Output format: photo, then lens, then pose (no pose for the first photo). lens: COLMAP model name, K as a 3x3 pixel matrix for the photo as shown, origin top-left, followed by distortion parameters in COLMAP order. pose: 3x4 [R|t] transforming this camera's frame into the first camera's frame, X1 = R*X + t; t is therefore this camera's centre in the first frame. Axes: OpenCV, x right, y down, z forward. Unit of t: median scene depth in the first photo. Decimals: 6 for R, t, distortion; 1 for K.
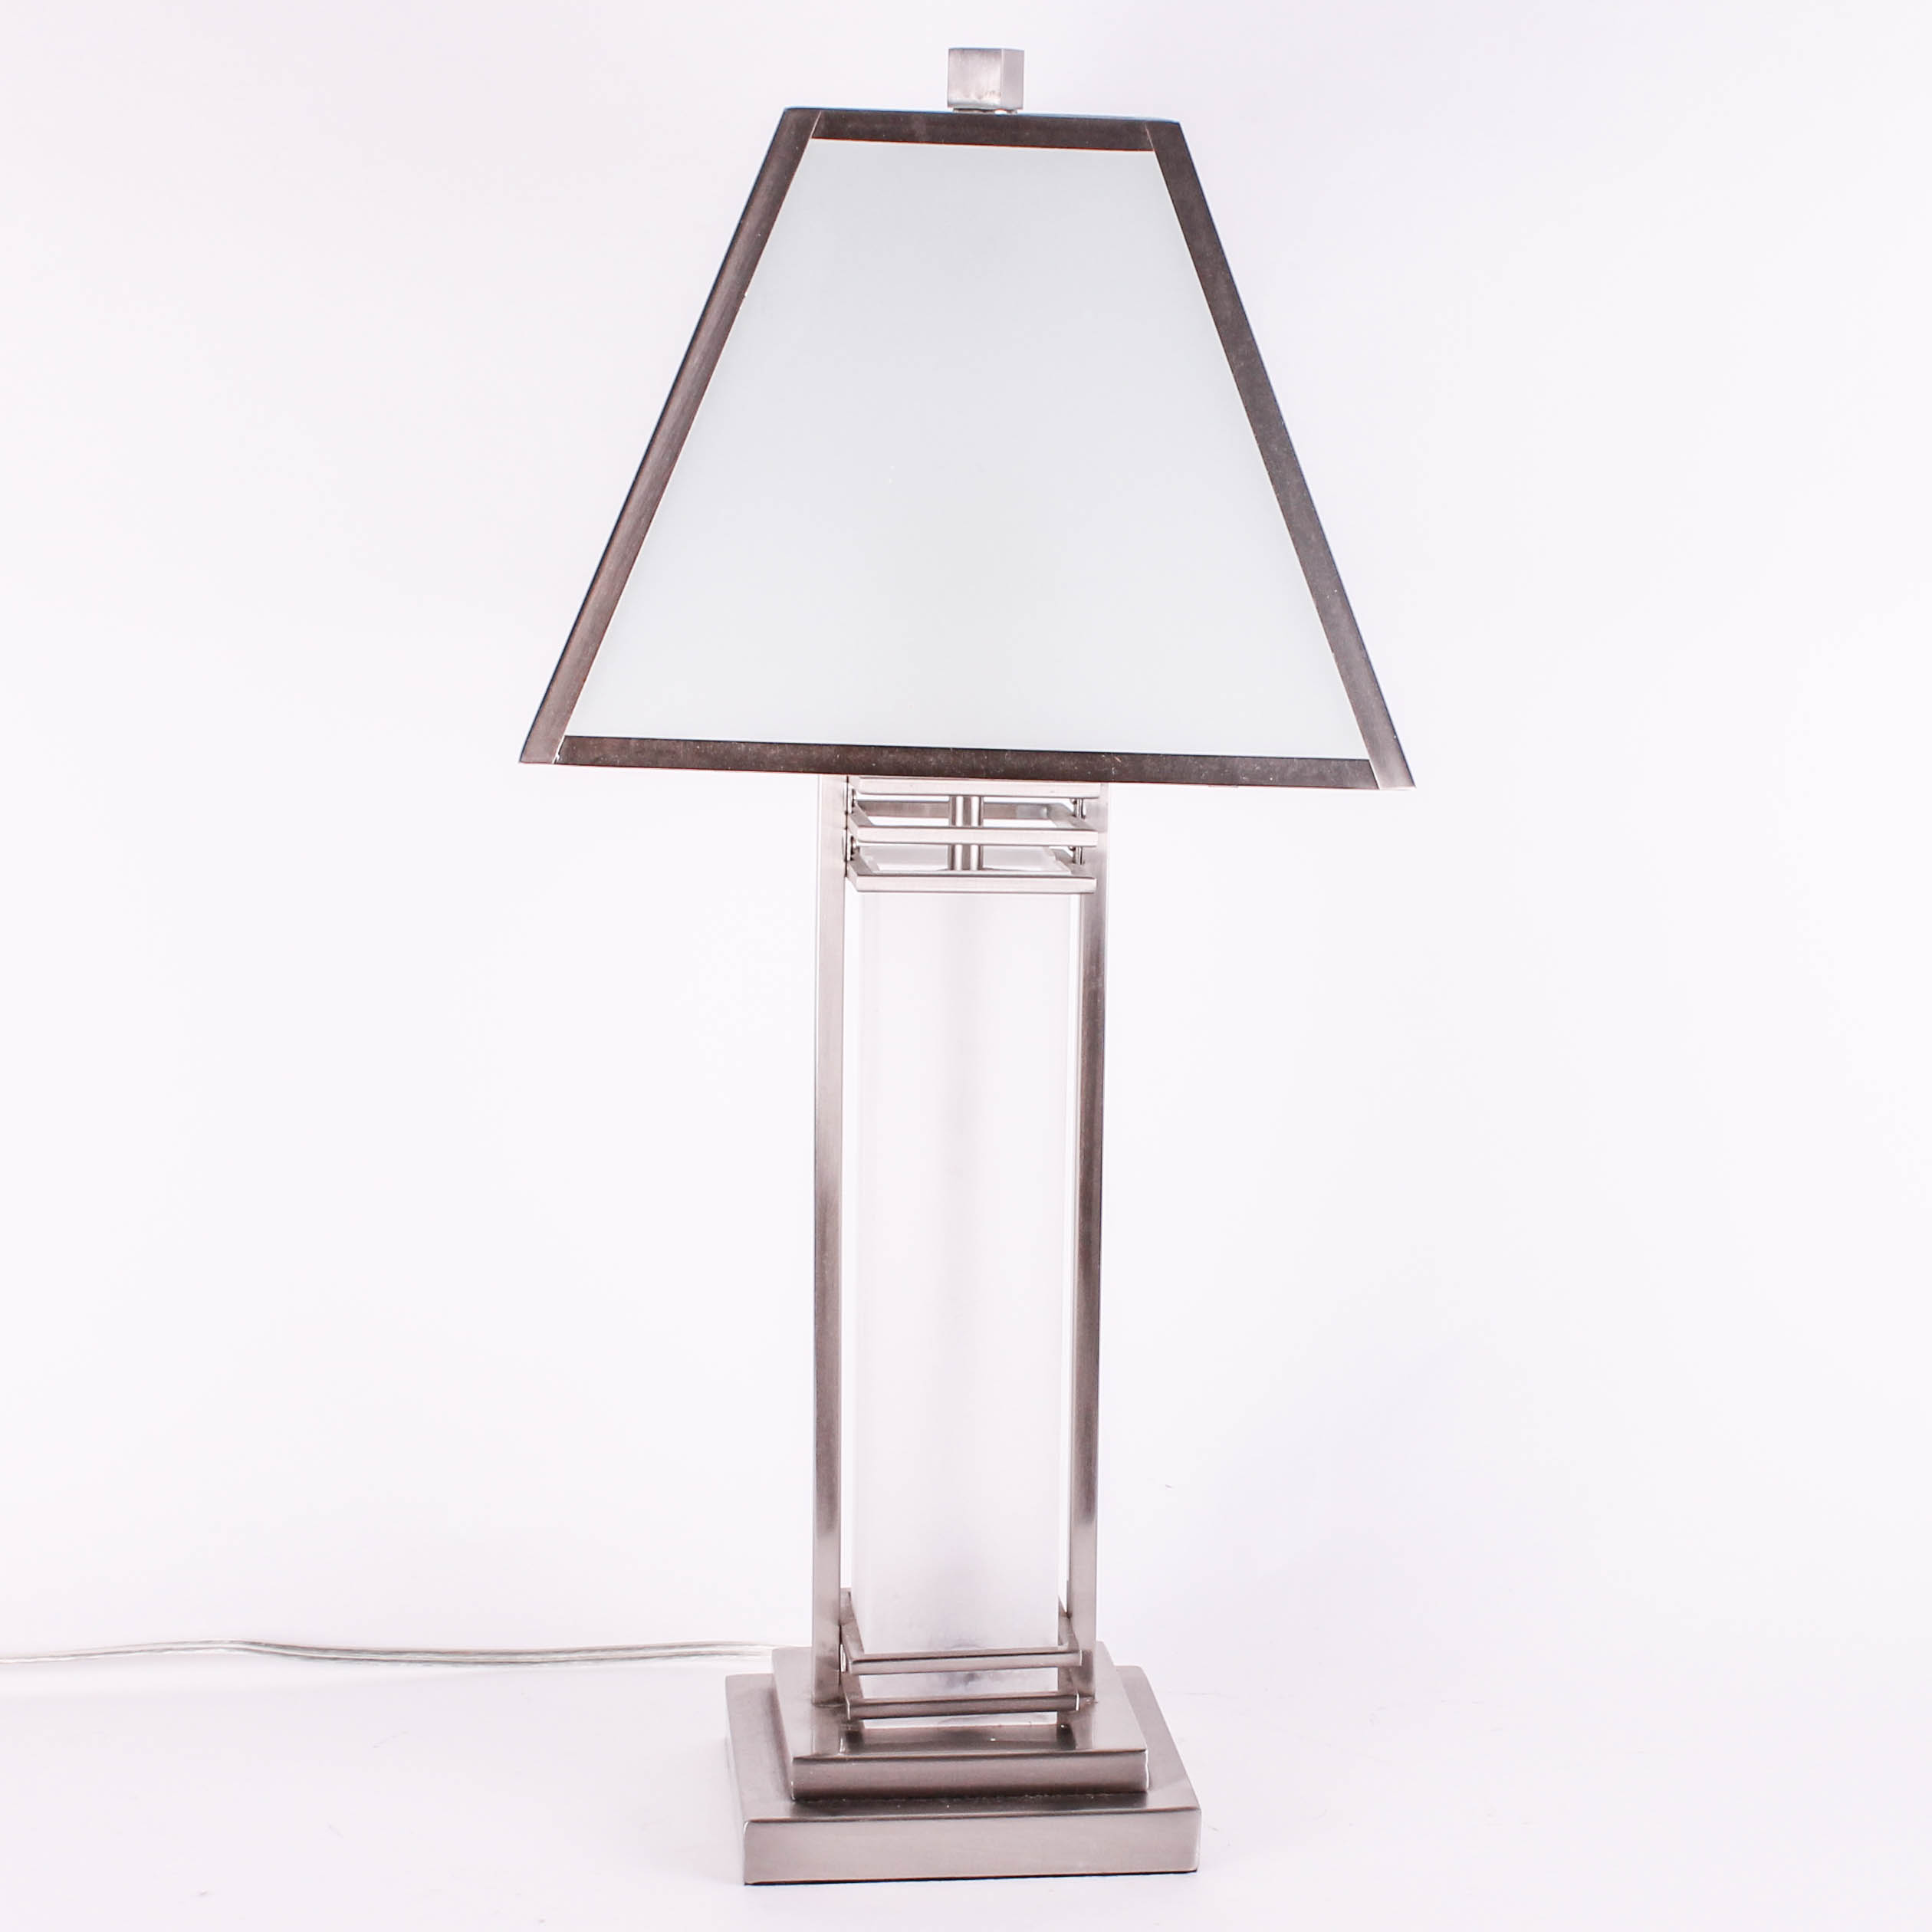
lens RADIAL K [[3945.2, 0, 974.6], [0, 3945.2, 959.9], [0, 0, 1]] dist [-0.114708, 0.000000]
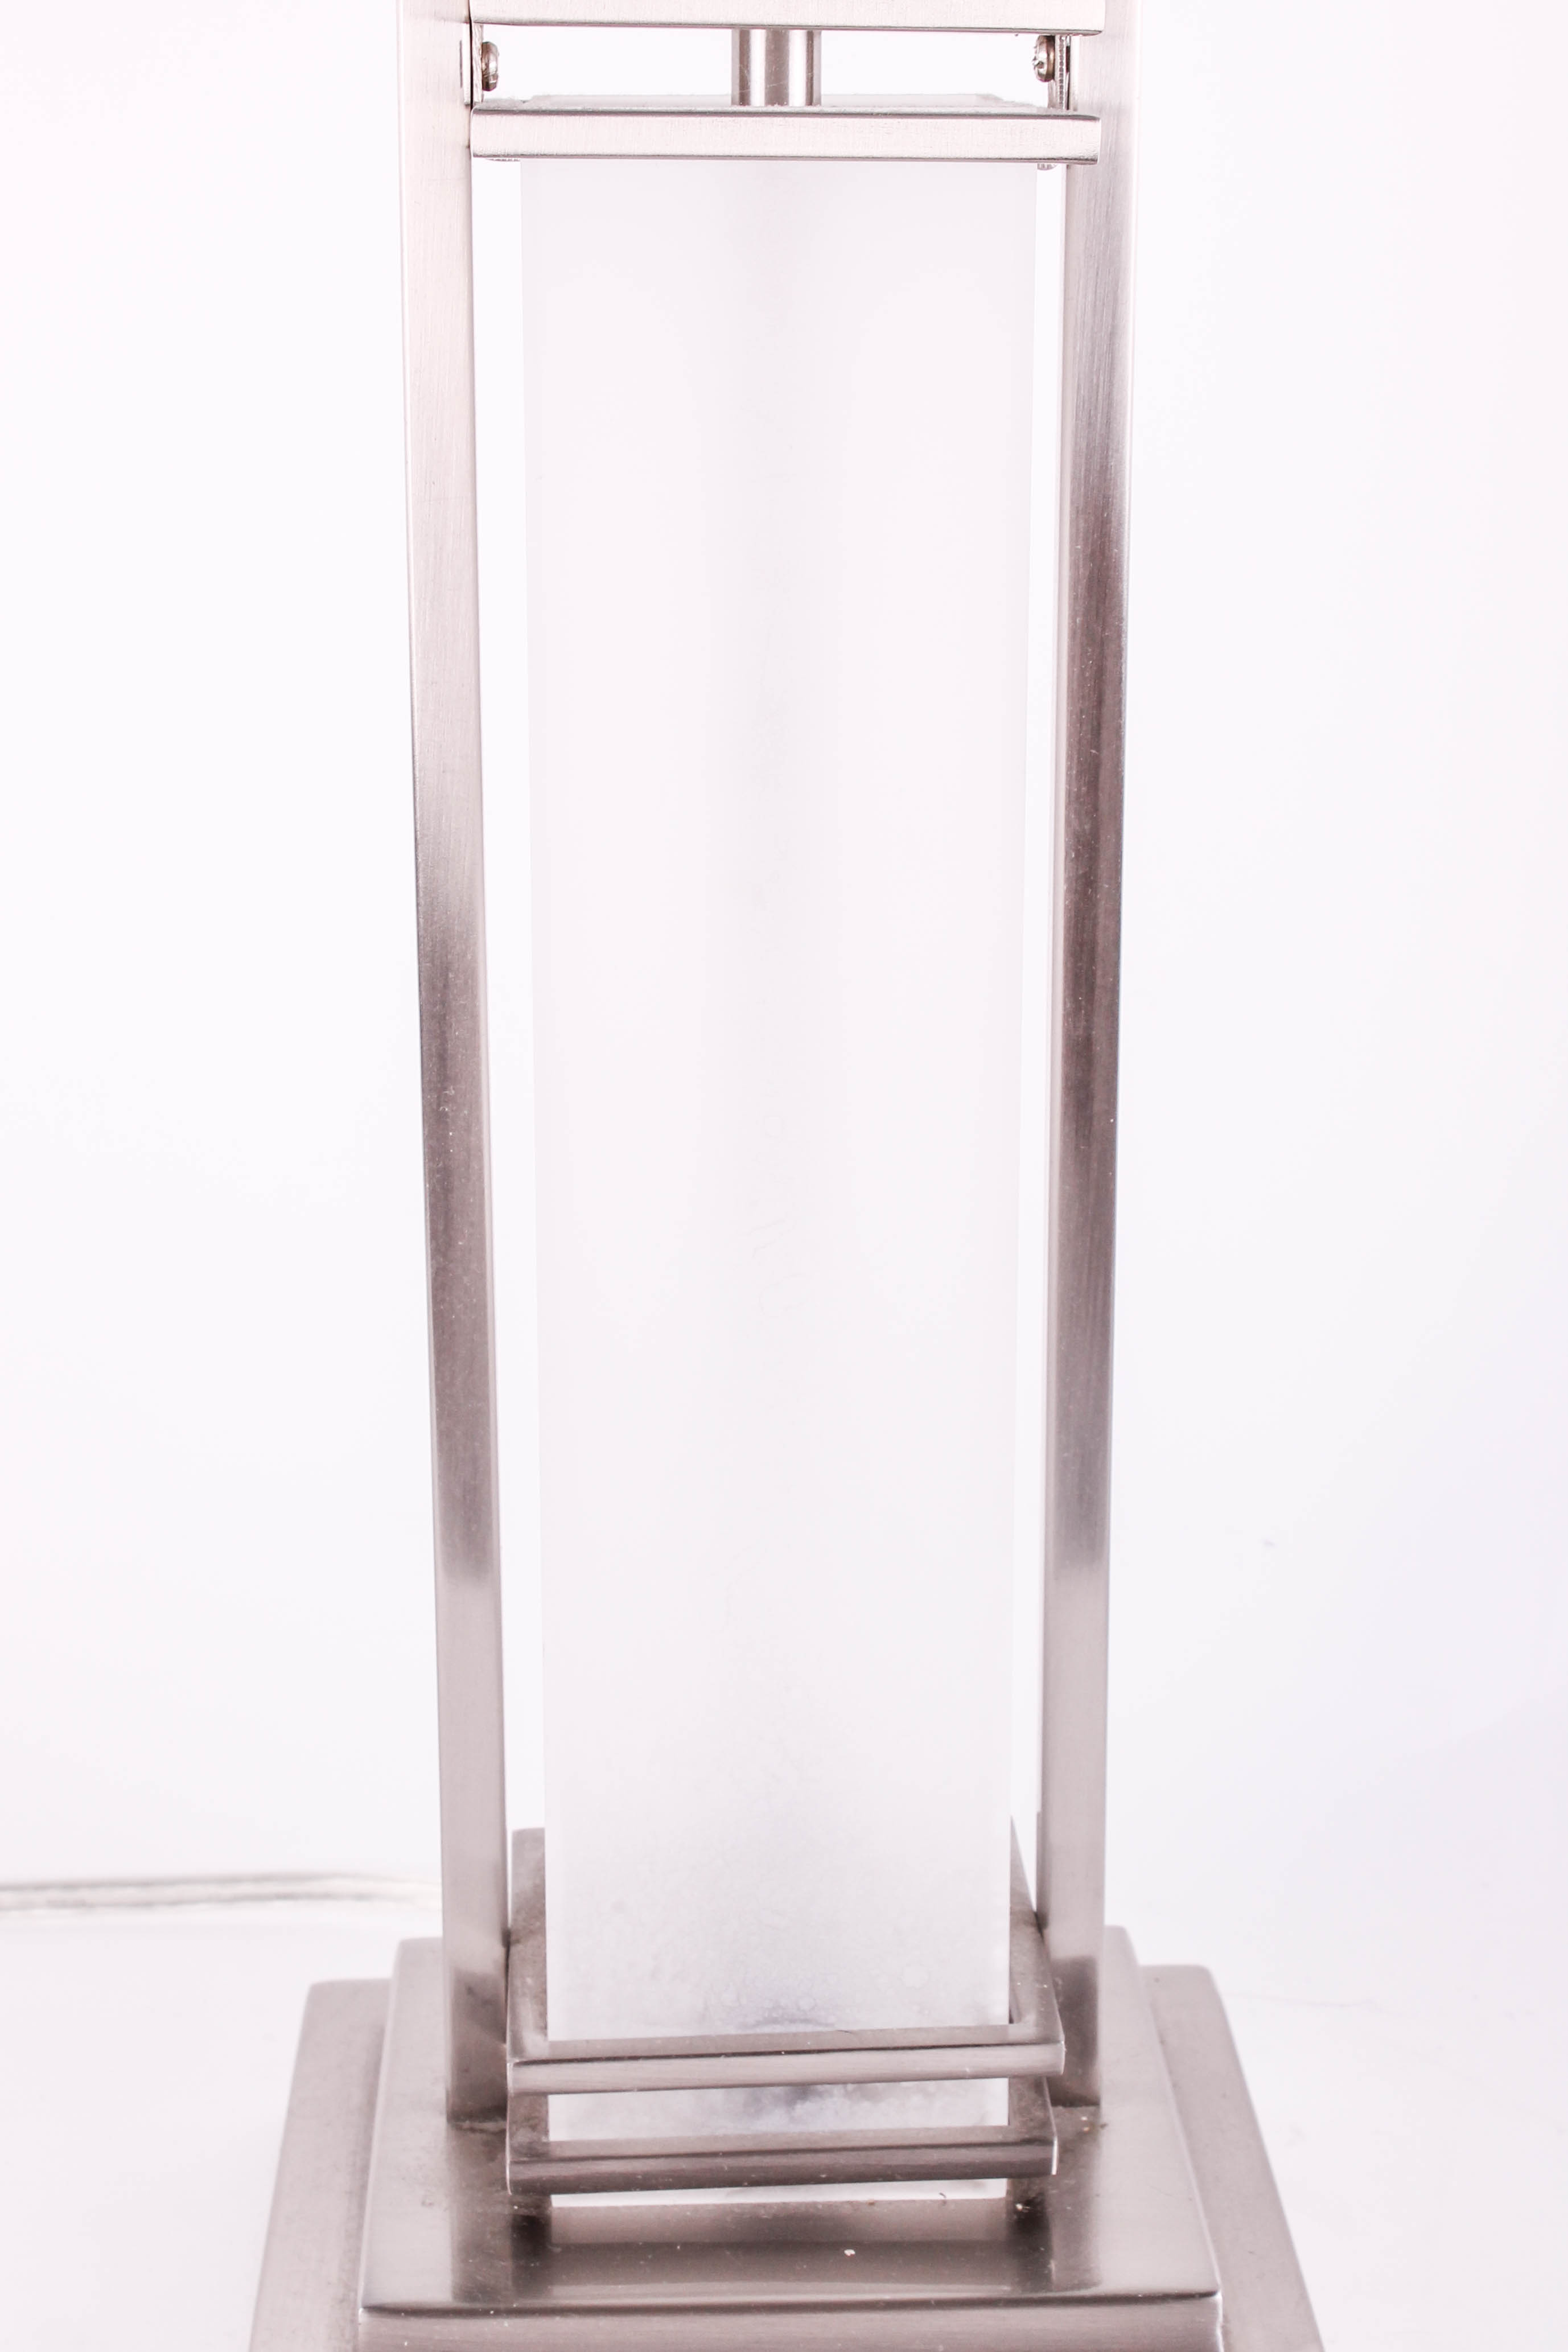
lens RADIAL K [[4488.5, 0, 773.0], [0, 4488.5, 1164.4], [0, 0, 1]] dist [-0.052655, 0.000000]
pose [[0.999057, 0.005031, -0.043124, 0.016325], [-0.000894, 0.995437, 0.095420, 0.037507], [0.043407, -0.095291, 0.994503, 0.532815]]
